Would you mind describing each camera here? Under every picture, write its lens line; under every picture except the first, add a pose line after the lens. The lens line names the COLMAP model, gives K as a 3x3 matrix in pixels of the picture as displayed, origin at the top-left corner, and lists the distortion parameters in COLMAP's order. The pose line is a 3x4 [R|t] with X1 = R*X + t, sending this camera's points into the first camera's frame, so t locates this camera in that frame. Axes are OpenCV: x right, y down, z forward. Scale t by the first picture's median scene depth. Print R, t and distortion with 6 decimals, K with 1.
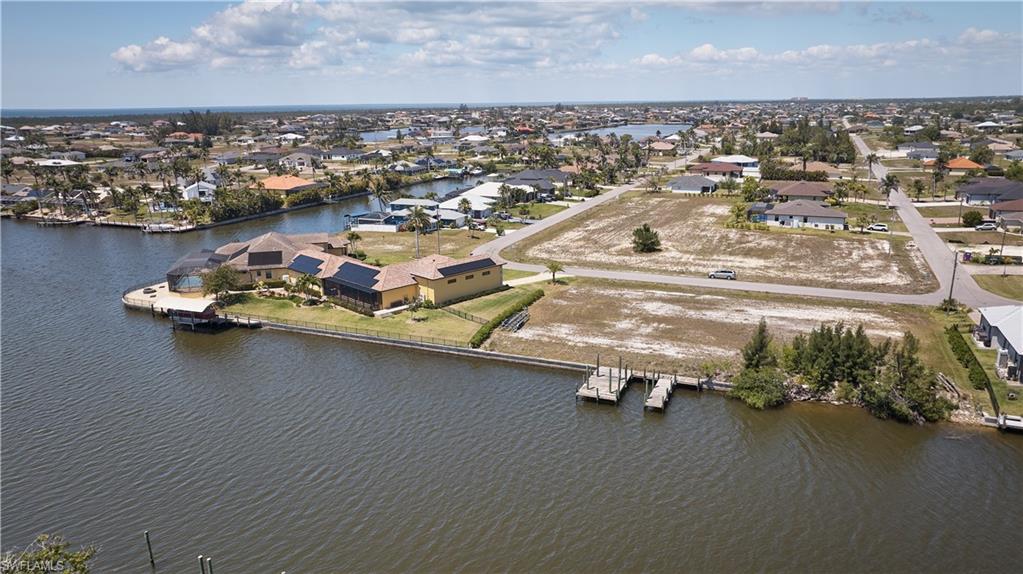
lens RADIAL K [[717.3, 0, 511.5], [0, 717.3, 287.0], [0, 0, 1]] dist [-0.010097, -0.003412]
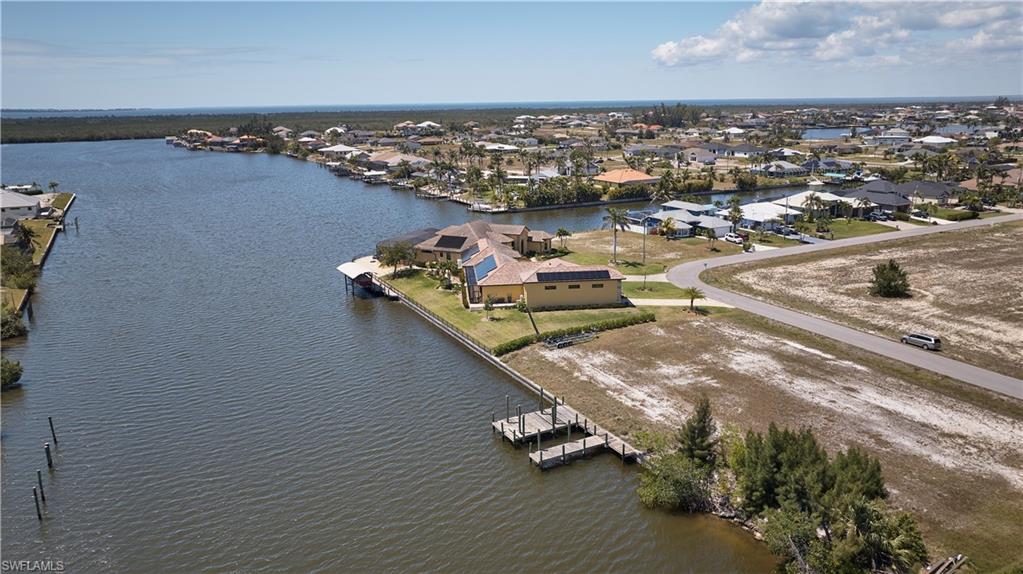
lens RADIAL K [[721.2, 0, 511.5], [0, 721.2, 287.0], [0, 0, 1]] dist [-0.048463, 0.064412]
pose [[0.779568, 0.158392, -0.605959, 0.460976], [-0.152992, 0.986343, 0.060996, -0.059677], [0.607344, 0.045157, 0.793154, 0.201551]]
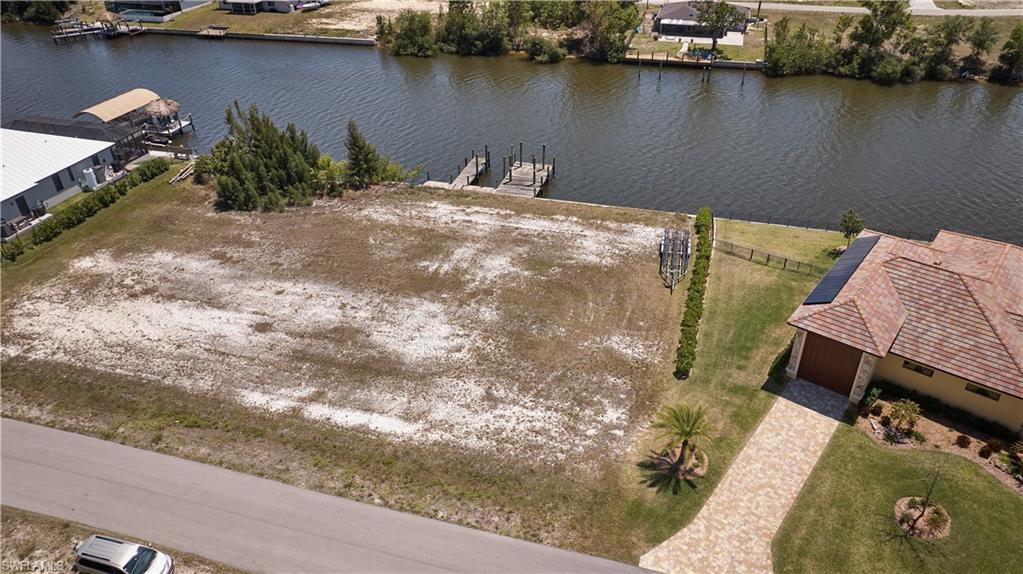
lens RADIAL K [[717.3, 0, 511.5], [0, 717.3, 287.0], [0, 0, 1]] dist [-0.010097, -0.003412]
pose [[-0.992918, 0.084913, -0.083087, 0.179415], [-0.003185, 0.680105, 0.733108, -0.345071], [0.118758, 0.728180, -0.675018, 1.300356]]
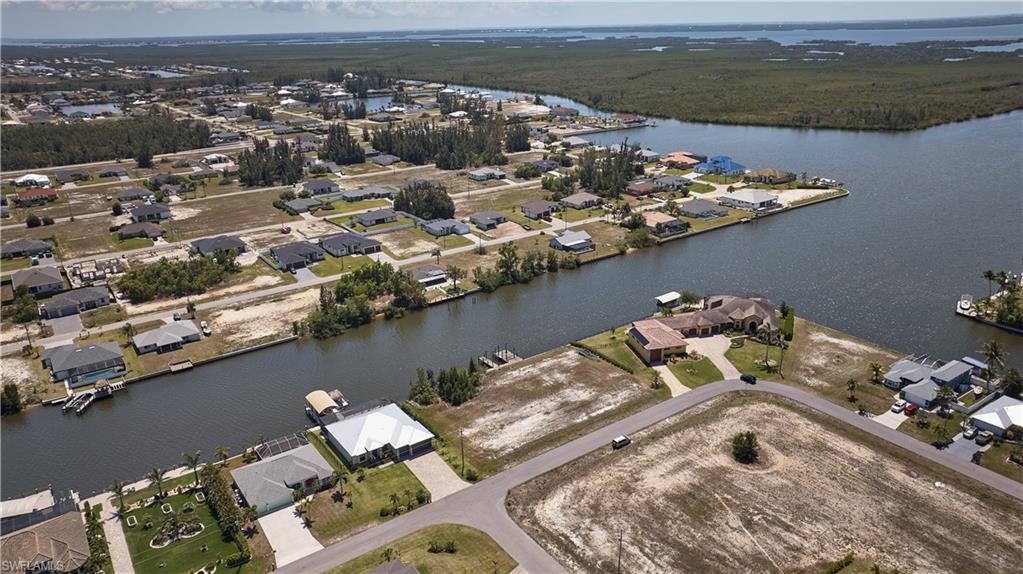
lens RADIAL K [[717.3, 0, 511.5], [0, 717.3, 287.0], [0, 0, 1]] dist [-0.010097, -0.003412]
pose [[-0.524690, 0.314378, -0.791117, 1.502975], [-0.186927, 0.864085, 0.467350, -0.923404], [0.830517, 0.393095, -0.394611, 1.415808]]
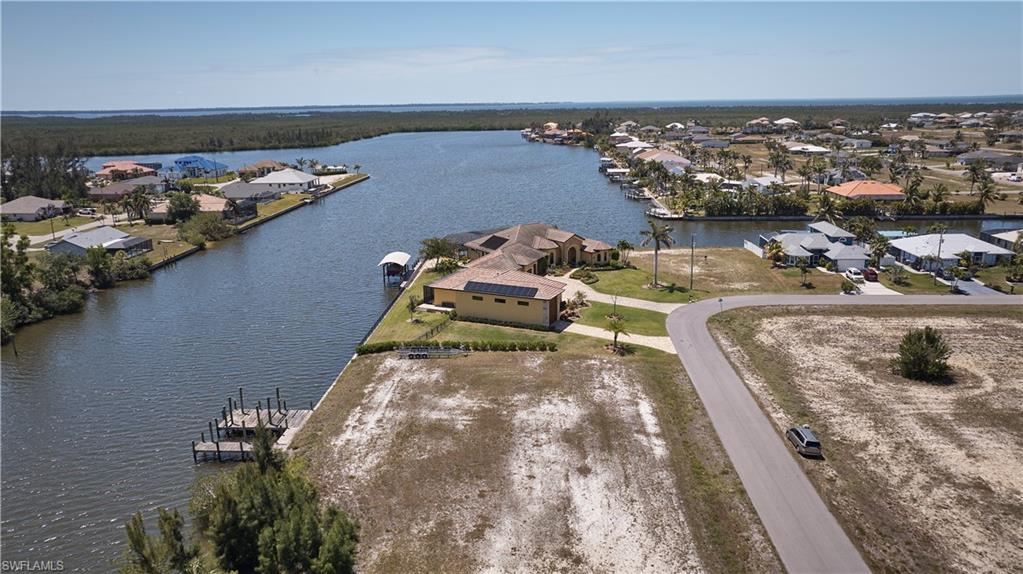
lens RADIAL K [[717.3, 0, 511.5], [0, 717.3, 287.0], [0, 0, 1]] dist [-0.010097, -0.003412]
pose [[0.343335, 0.241607, -0.907605, 0.763872], [-0.224499, 0.959446, 0.170481, -0.188464], [0.911987, 0.145225, 0.383652, 0.683069]]
